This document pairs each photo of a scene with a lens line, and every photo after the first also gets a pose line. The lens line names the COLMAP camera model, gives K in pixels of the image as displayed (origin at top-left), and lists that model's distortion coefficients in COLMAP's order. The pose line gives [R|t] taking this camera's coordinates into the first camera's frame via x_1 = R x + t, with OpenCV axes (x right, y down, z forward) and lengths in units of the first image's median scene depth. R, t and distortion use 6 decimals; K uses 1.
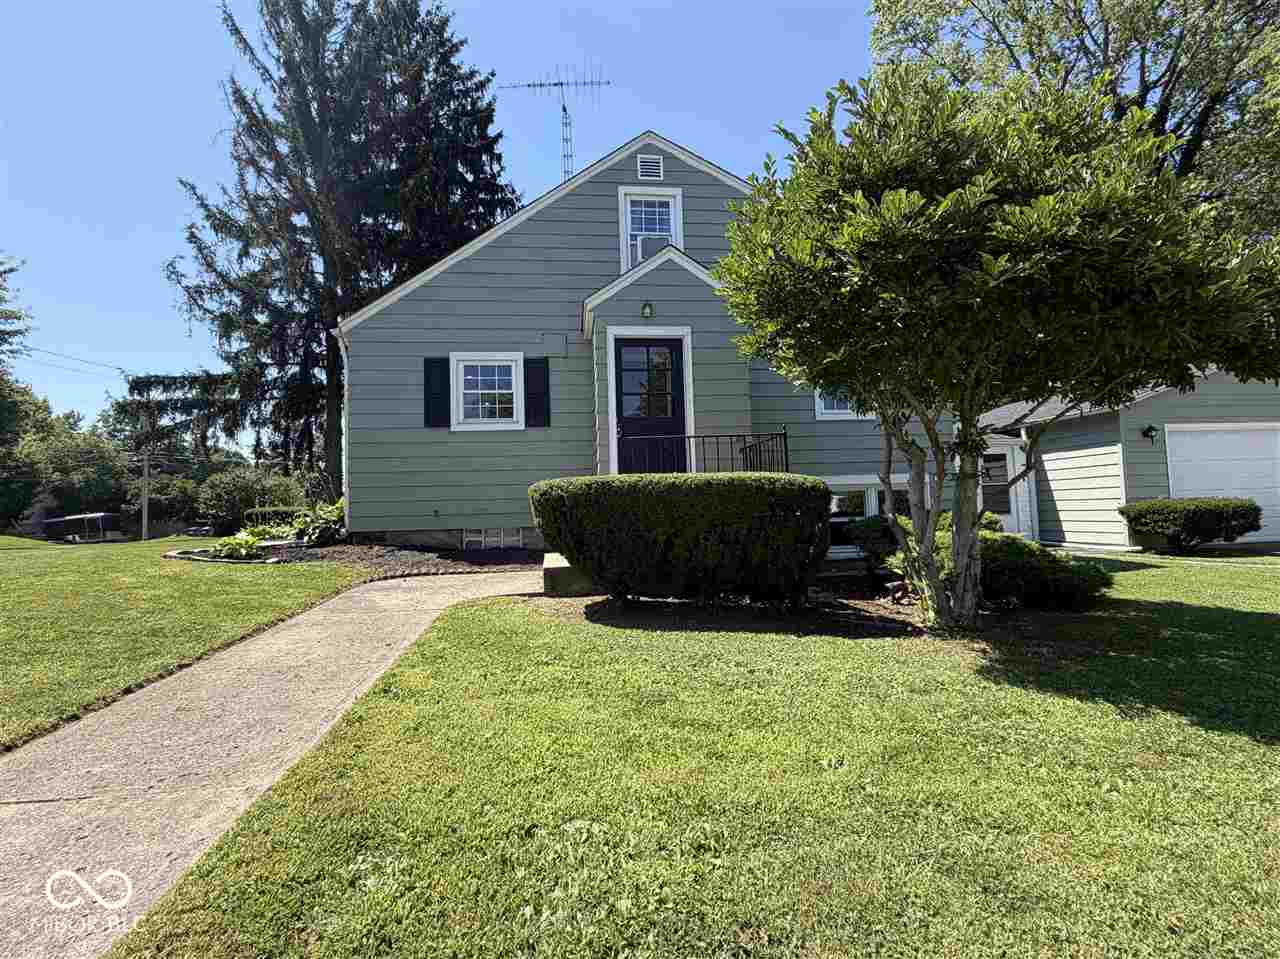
lens RADIAL K [[603.9, 0, 638.6], [0, 603.9, 475.9], [0, 0, 1]] dist [0.001319, 0.000133]
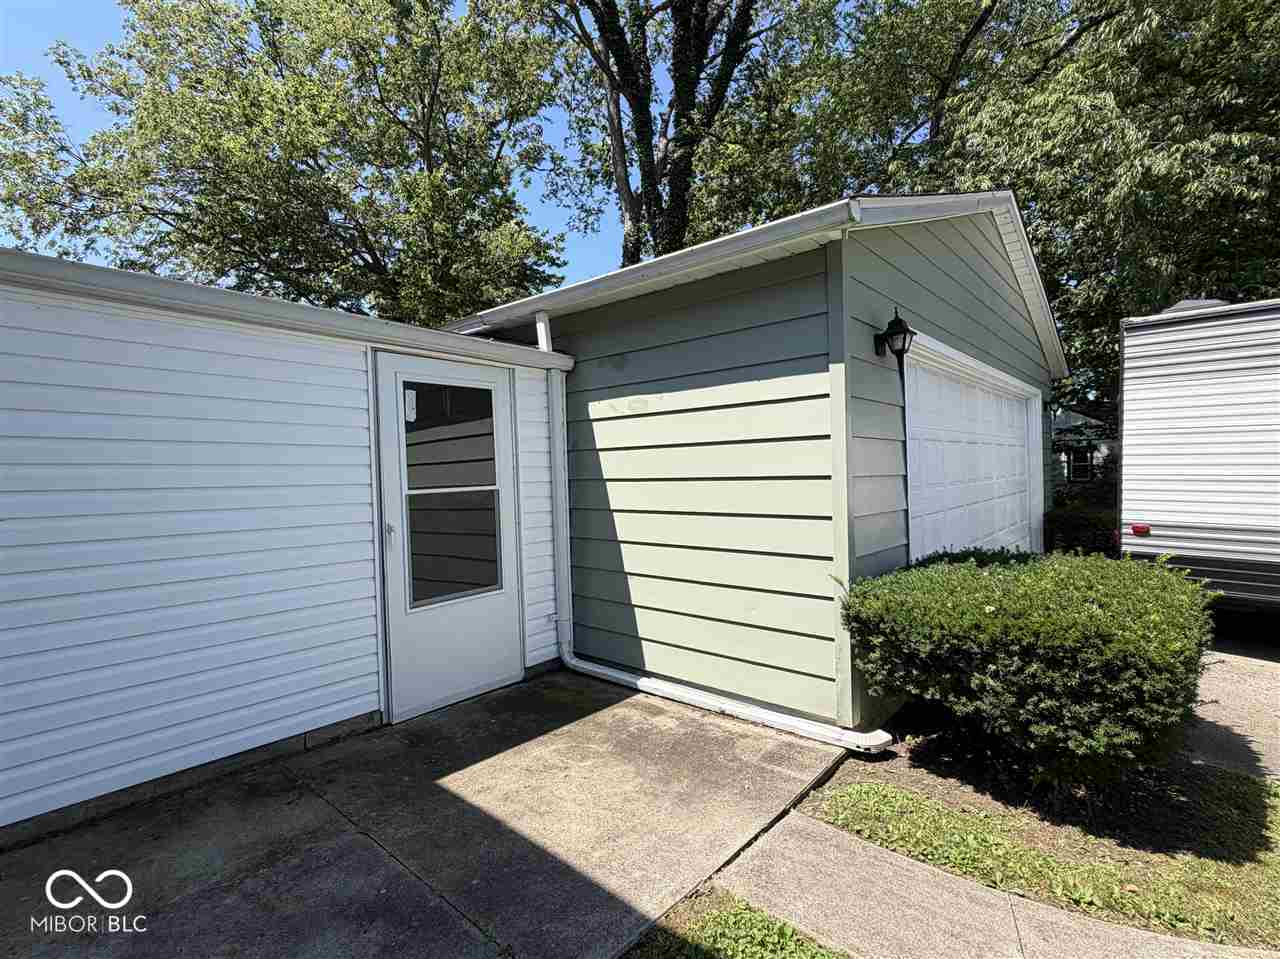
lens RADIAL K [[603.9, 0, 639.5], [0, 603.9, 479.7], [0, 0, 1]] dist [0.001319, 0.000133]
pose [[0.740016, -0.001329, 0.672588, 0.483943], [-0.036541, 0.998442, 0.042178, -0.007431], [-0.671596, -0.055789, 0.738814, 0.763917]]
